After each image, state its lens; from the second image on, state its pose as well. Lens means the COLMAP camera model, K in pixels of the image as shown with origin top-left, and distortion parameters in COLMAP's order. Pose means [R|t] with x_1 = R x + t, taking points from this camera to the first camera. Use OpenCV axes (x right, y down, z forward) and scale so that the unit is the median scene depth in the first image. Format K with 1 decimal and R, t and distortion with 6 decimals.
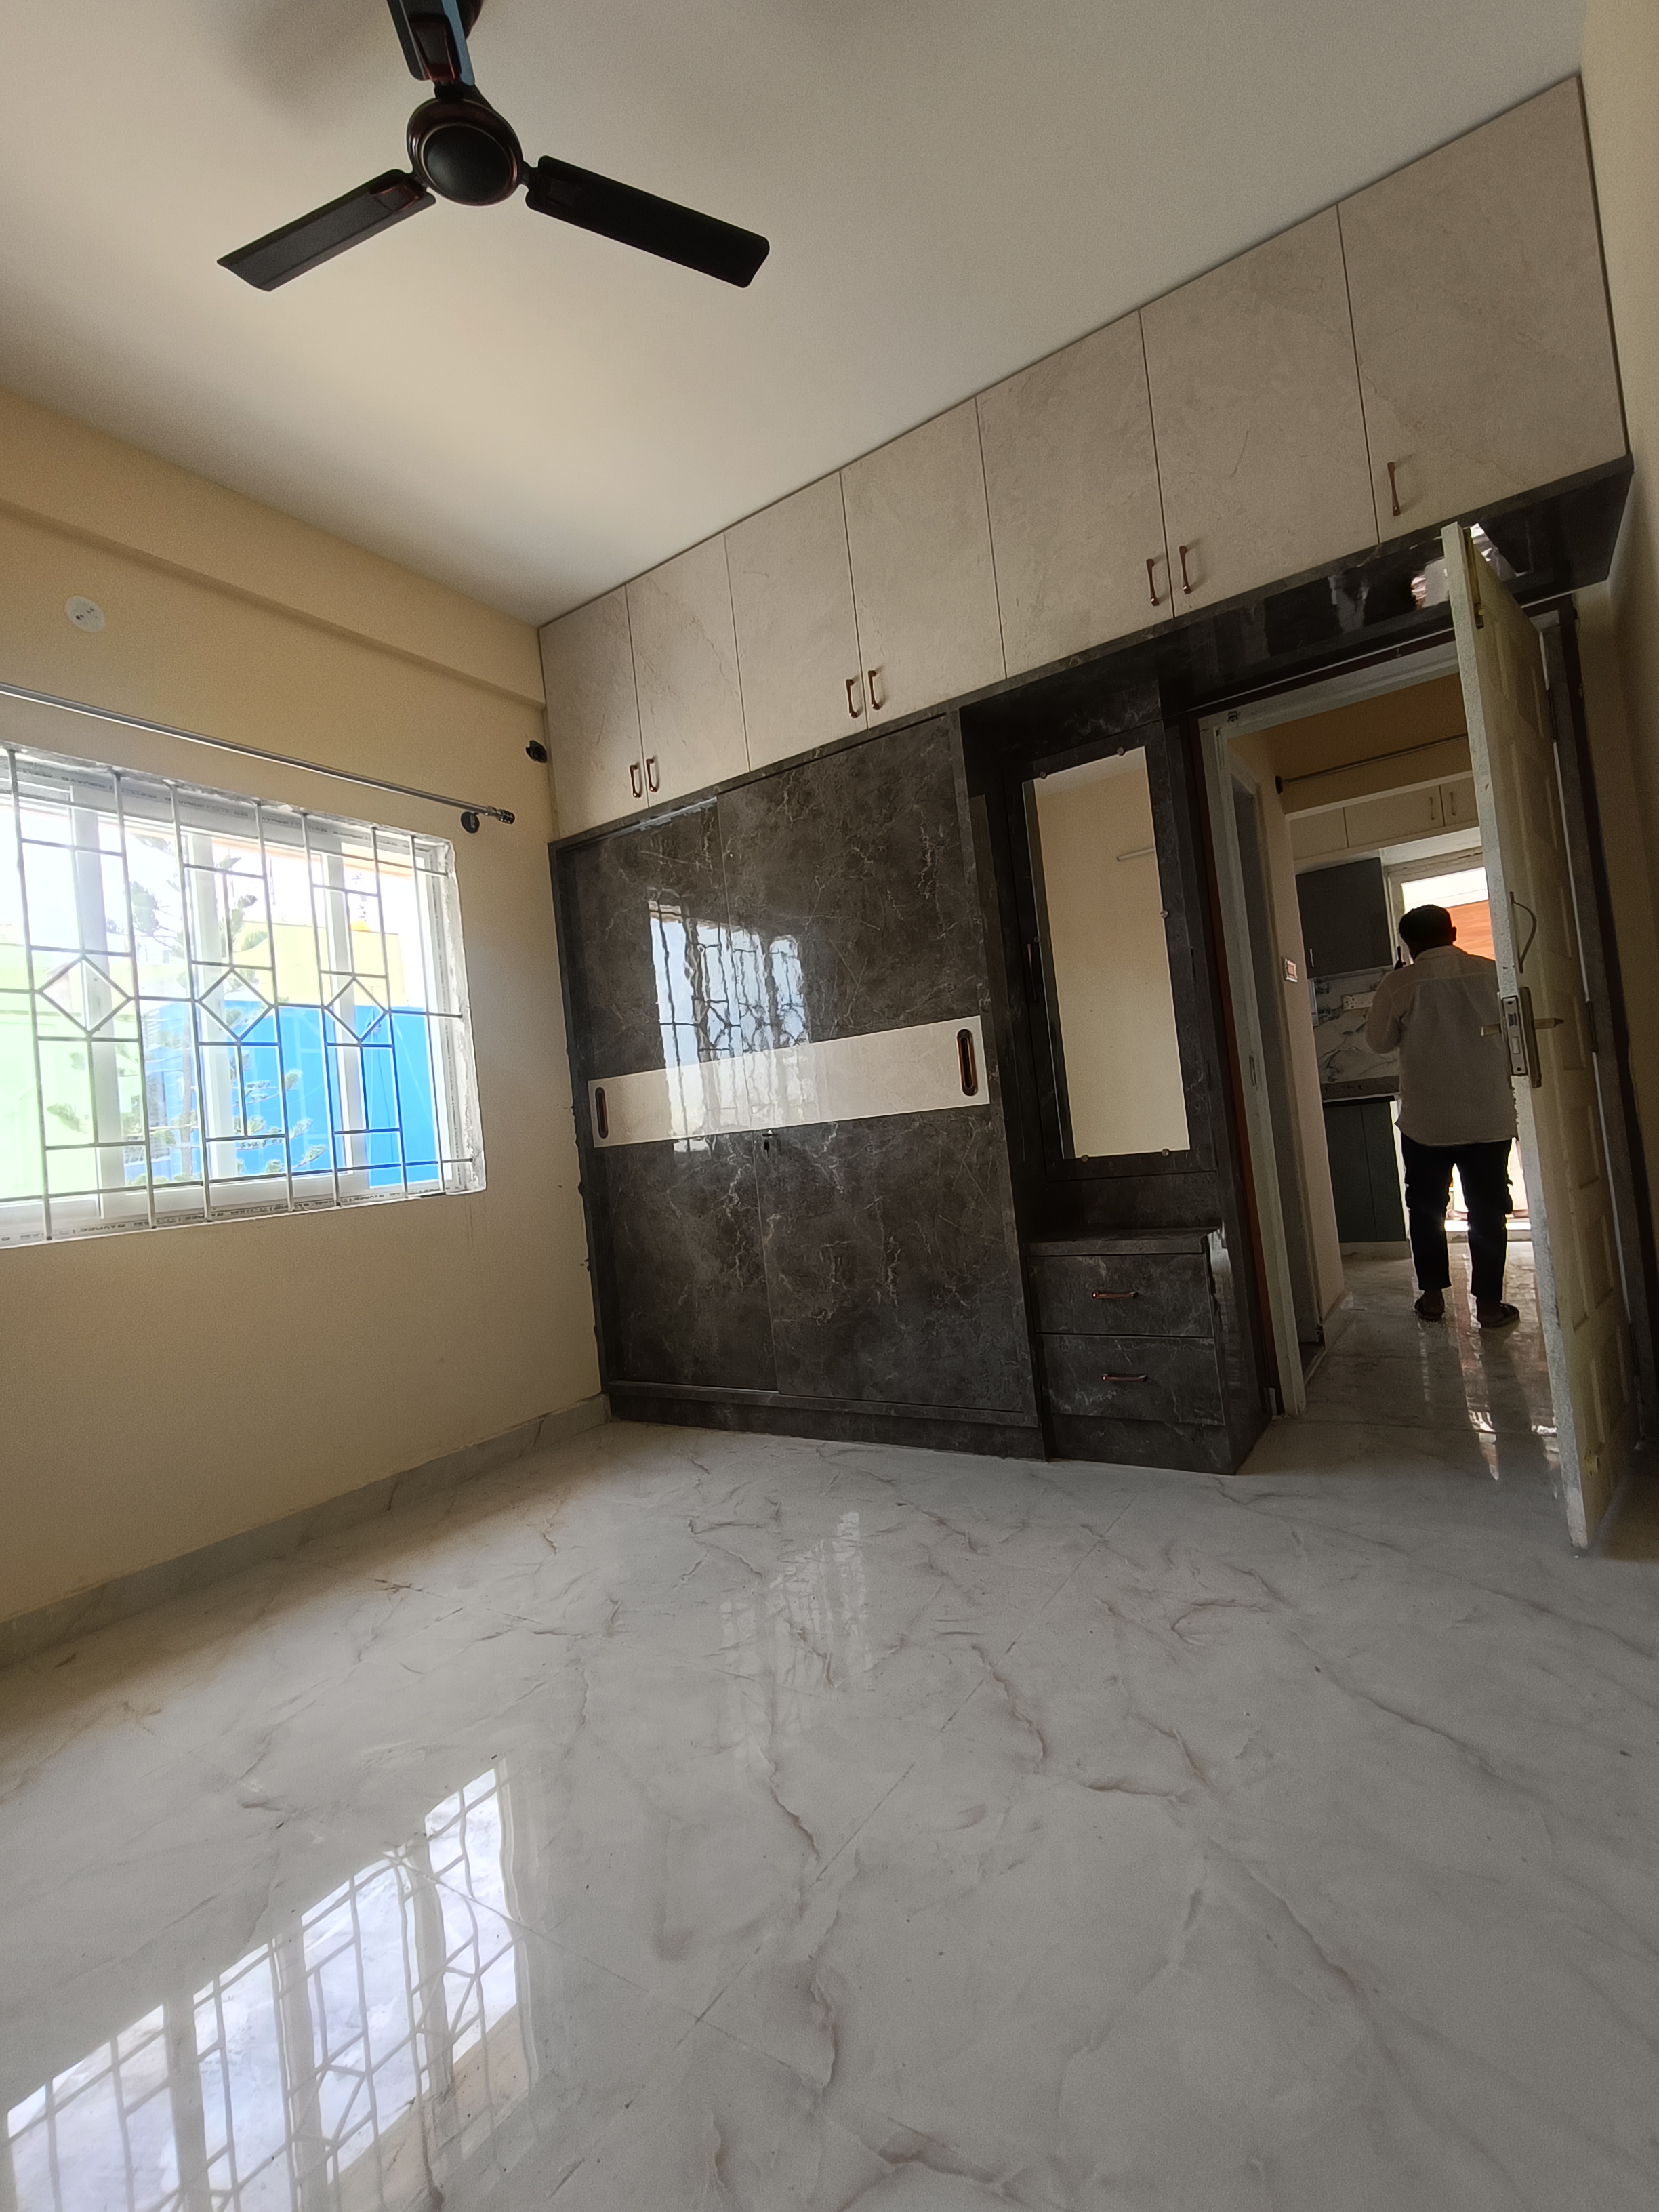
lens RADIAL K [[1015.8, 0, 803.1], [0, 1015.8, 1104.7], [0, 0, 1]] dist [0.015140, -0.006935]
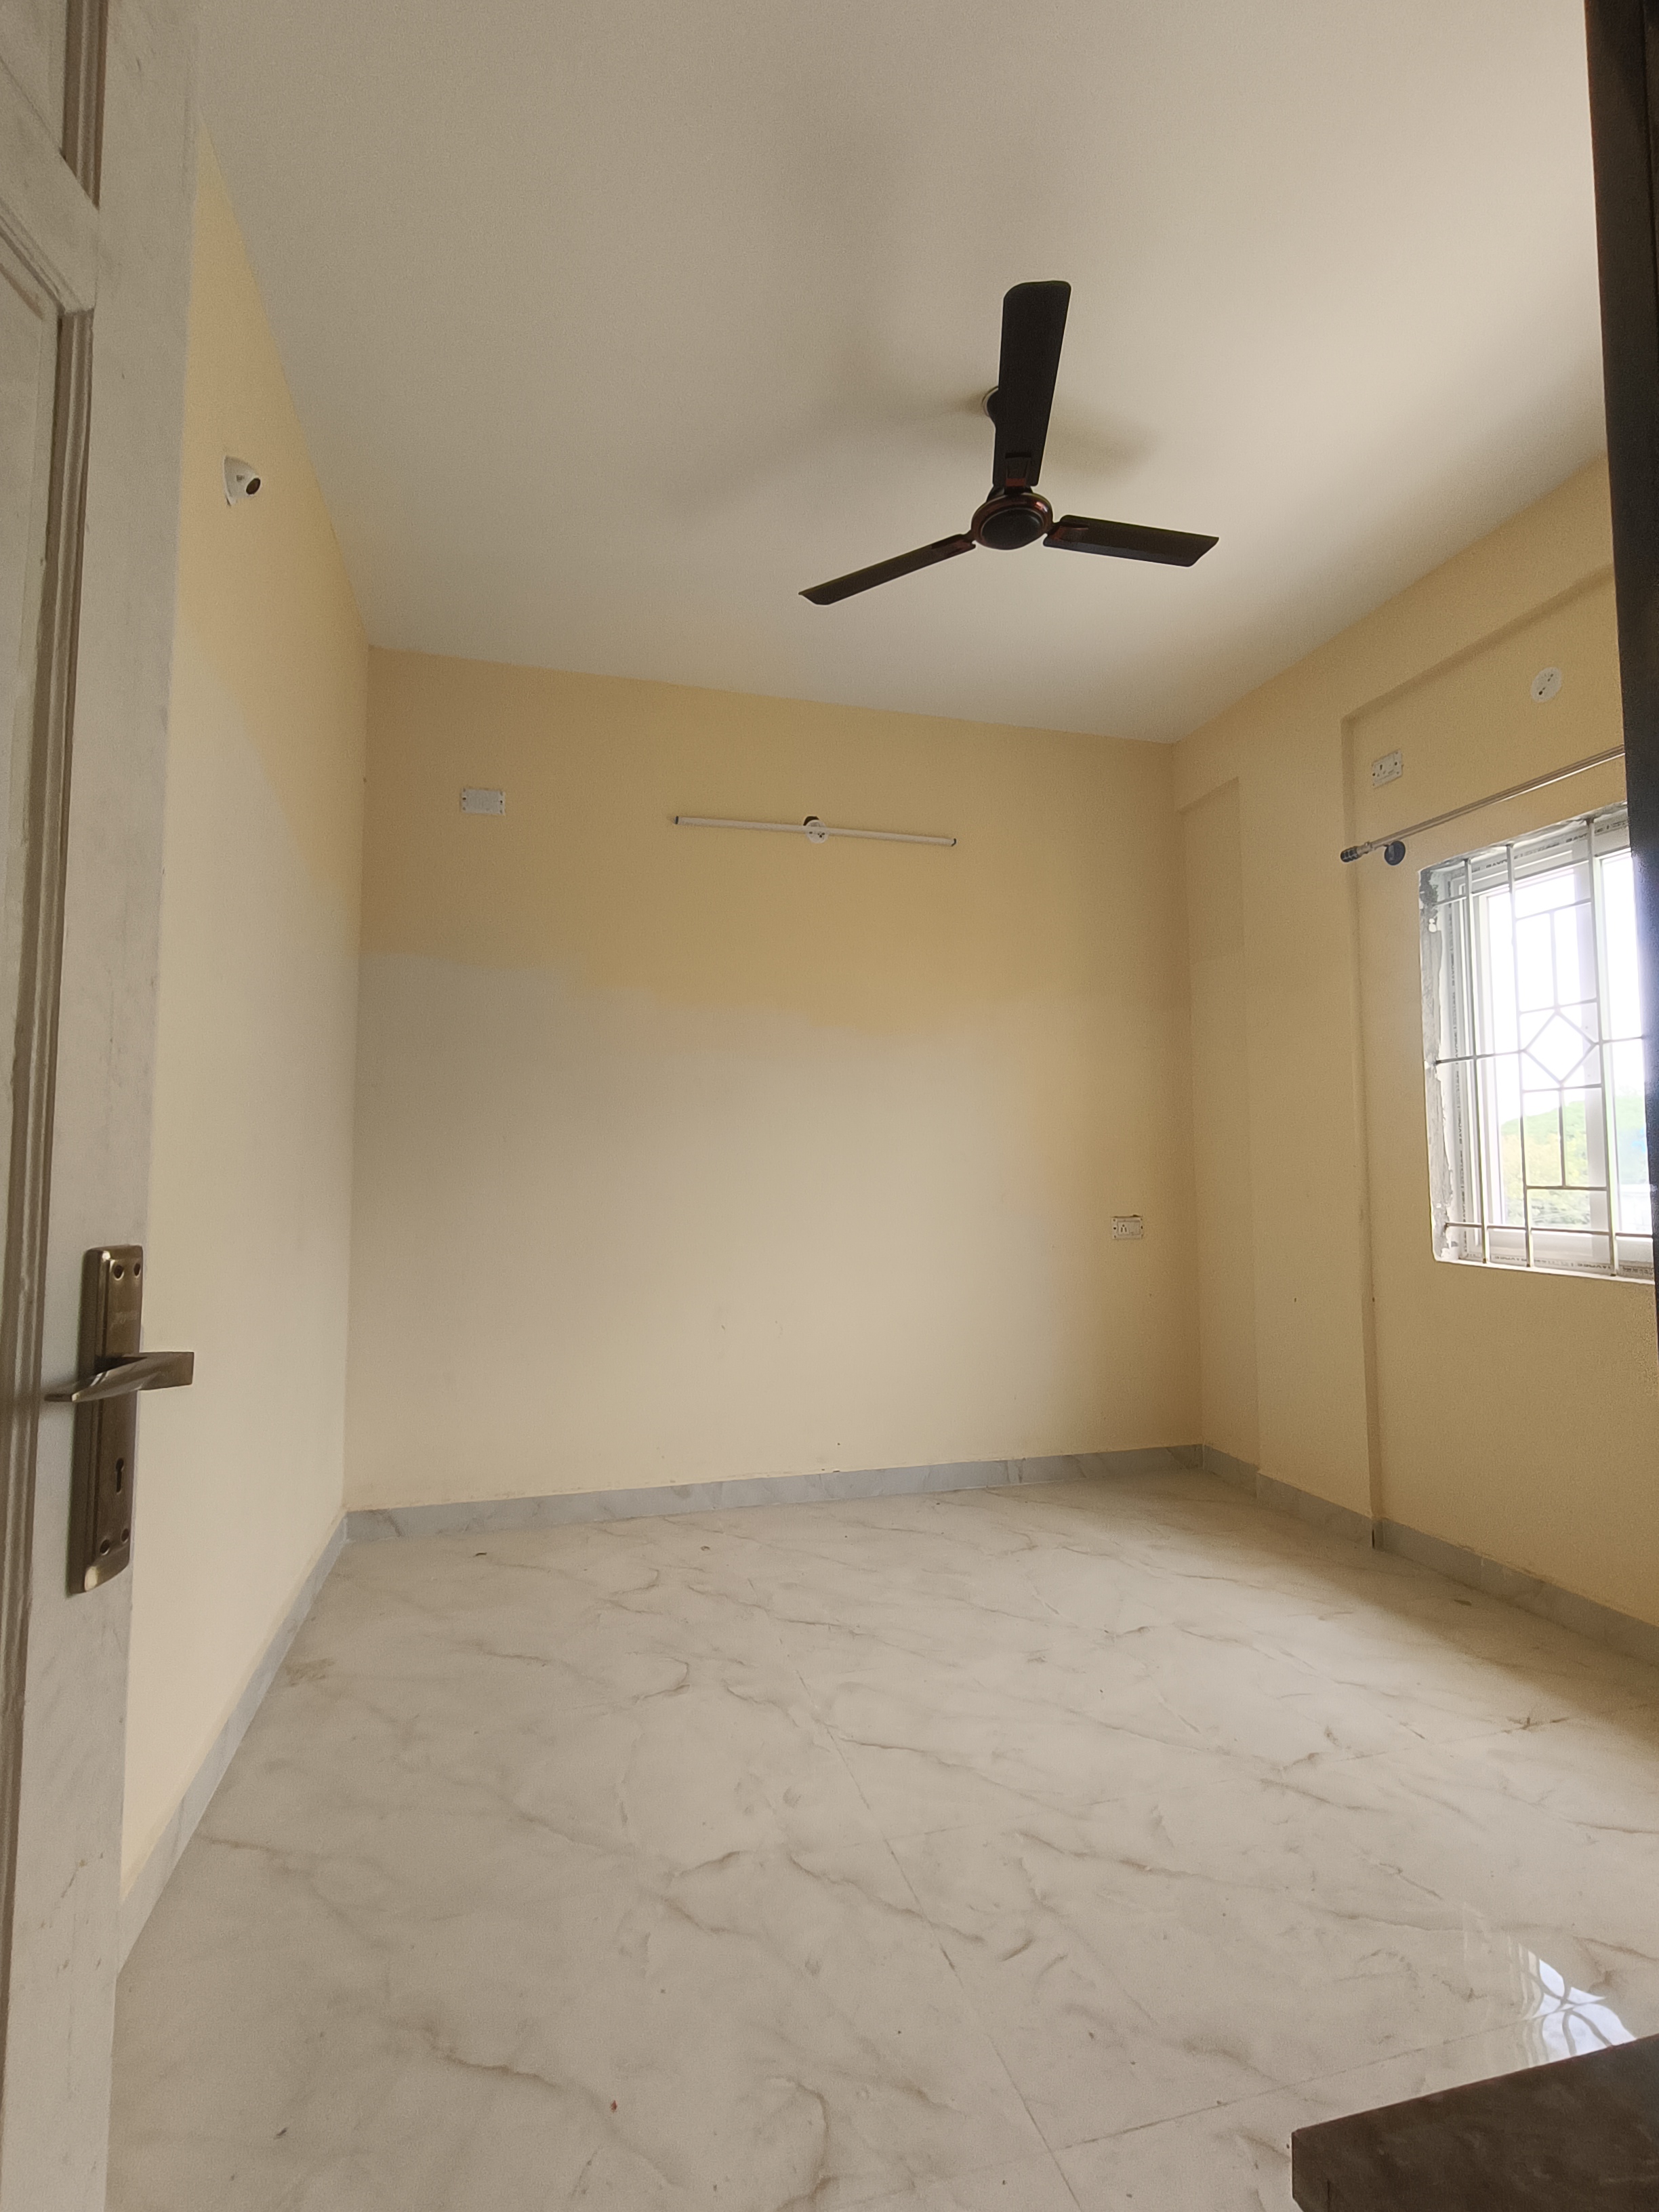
lens RADIAL K [[1015.8, 0, 803.1], [0, 1015.8, 1104.7], [0, 0, 1]] dist [0.015140, -0.006935]
pose [[-0.651496, 0.049595, -0.757029, 0.900581], [0.094466, 0.995398, -0.016086, -0.146232], [0.752748, -0.081993, -0.653183, 1.573098]]
